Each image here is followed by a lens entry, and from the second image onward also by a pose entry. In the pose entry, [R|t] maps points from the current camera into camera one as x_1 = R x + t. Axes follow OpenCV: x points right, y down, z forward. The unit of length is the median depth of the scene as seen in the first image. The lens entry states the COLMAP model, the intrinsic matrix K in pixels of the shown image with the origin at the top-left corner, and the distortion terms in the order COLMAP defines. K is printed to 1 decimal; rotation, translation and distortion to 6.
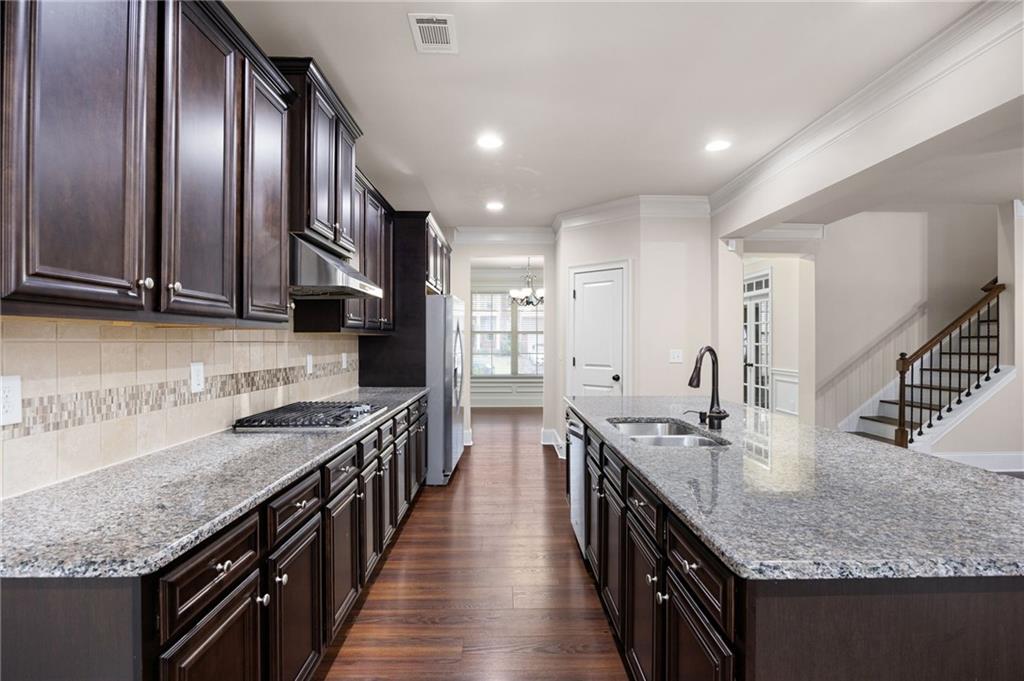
lens RADIAL K [[504.1, 0, 524.8], [0, 504.1, 342.7], [0, 0, 1]] dist [-0.004263, 0.000896]
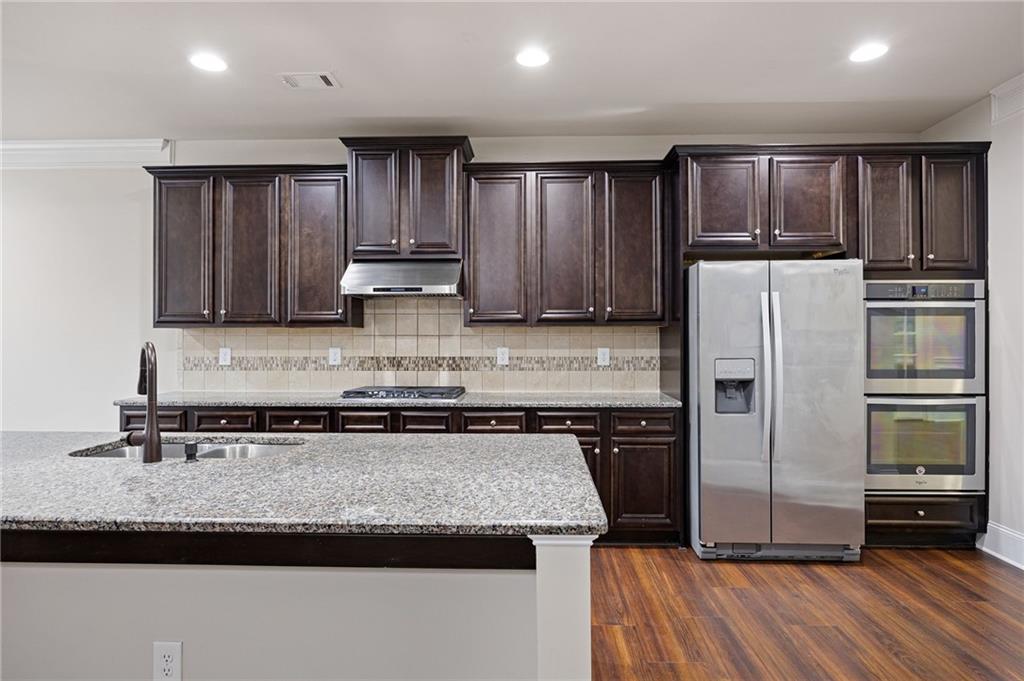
lens RADIAL K [[504.1, 0, 538.1], [0, 504.1, 336.7], [0, 0, 1]] dist [-0.004263, 0.000896]
pose [[-0.055870, -0.004016, -0.998430, 1.006237], [-0.001627, 0.999991, -0.003931, 0.006616], [0.998437, 0.001405, -0.055876, 1.721949]]
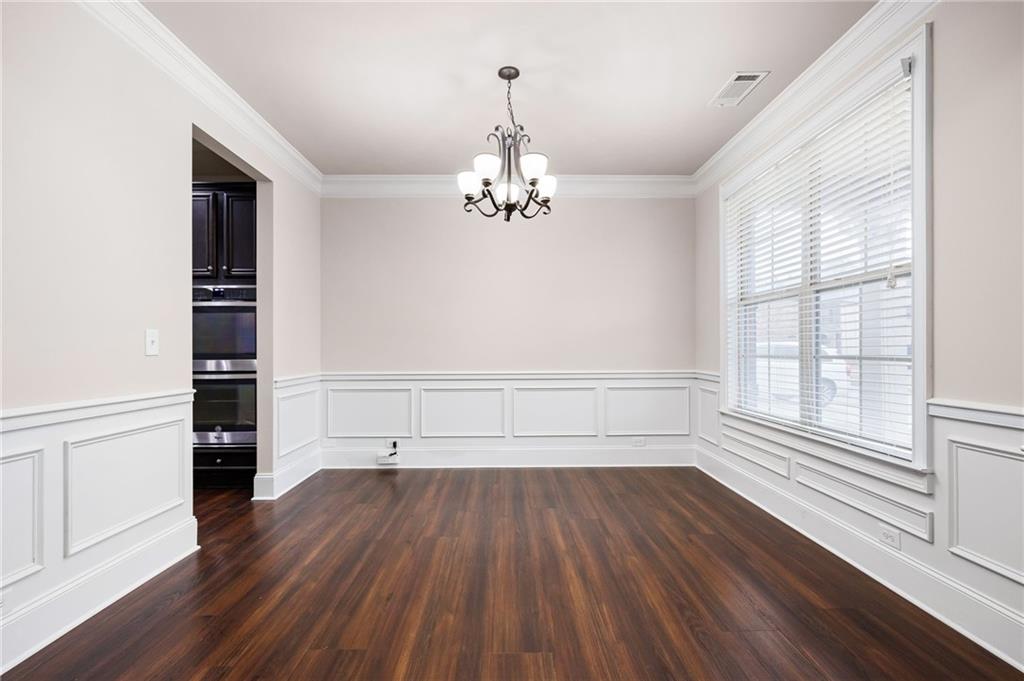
lens RADIAL K [[480.5, 0, 519.4], [0, 480.5, 346.0], [0, 0, 1]] dist [0.004462, 0.000661]
pose [[-0.007038, -0.002598, -0.999972, 1.322602], [0.005055, 0.999984, -0.002634, 0.076691], [0.999962, -0.005074, -0.007024, 3.843221]]
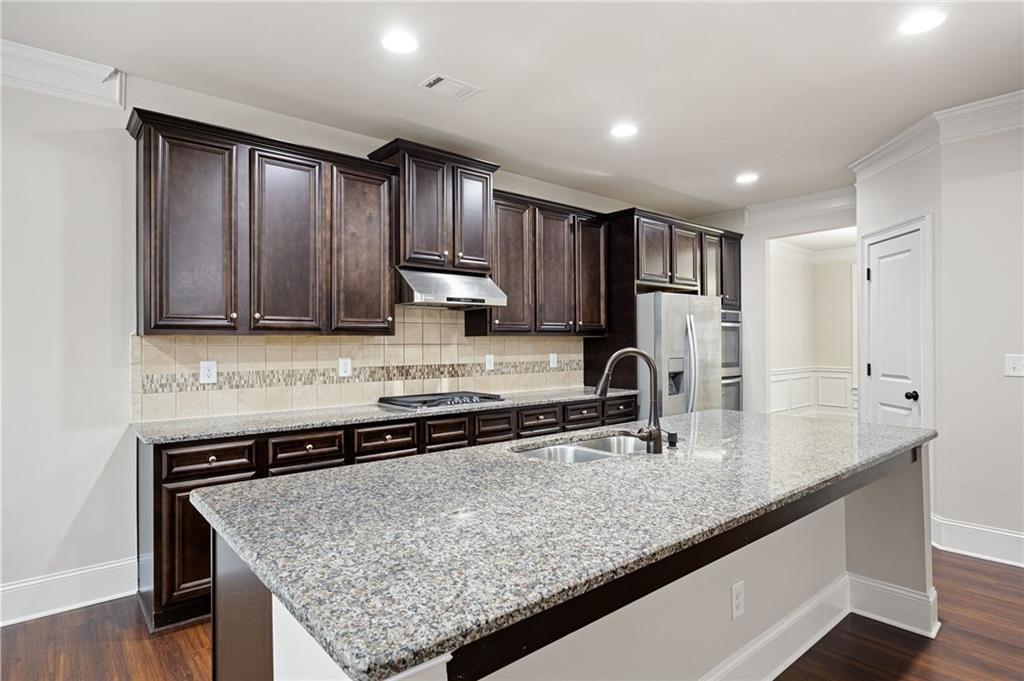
lens RADIAL K [[562.5, 0, 512.6], [0, 562.5, 343.0], [0, 0, 1]] dist [-0.002685, -0.001751]
pose [[0.622858, -0.004248, -0.782323, 1.011116], [0.004196, 0.999989, -0.002089, -0.001137], [0.782324, -0.001981, 0.622869, 0.299061]]
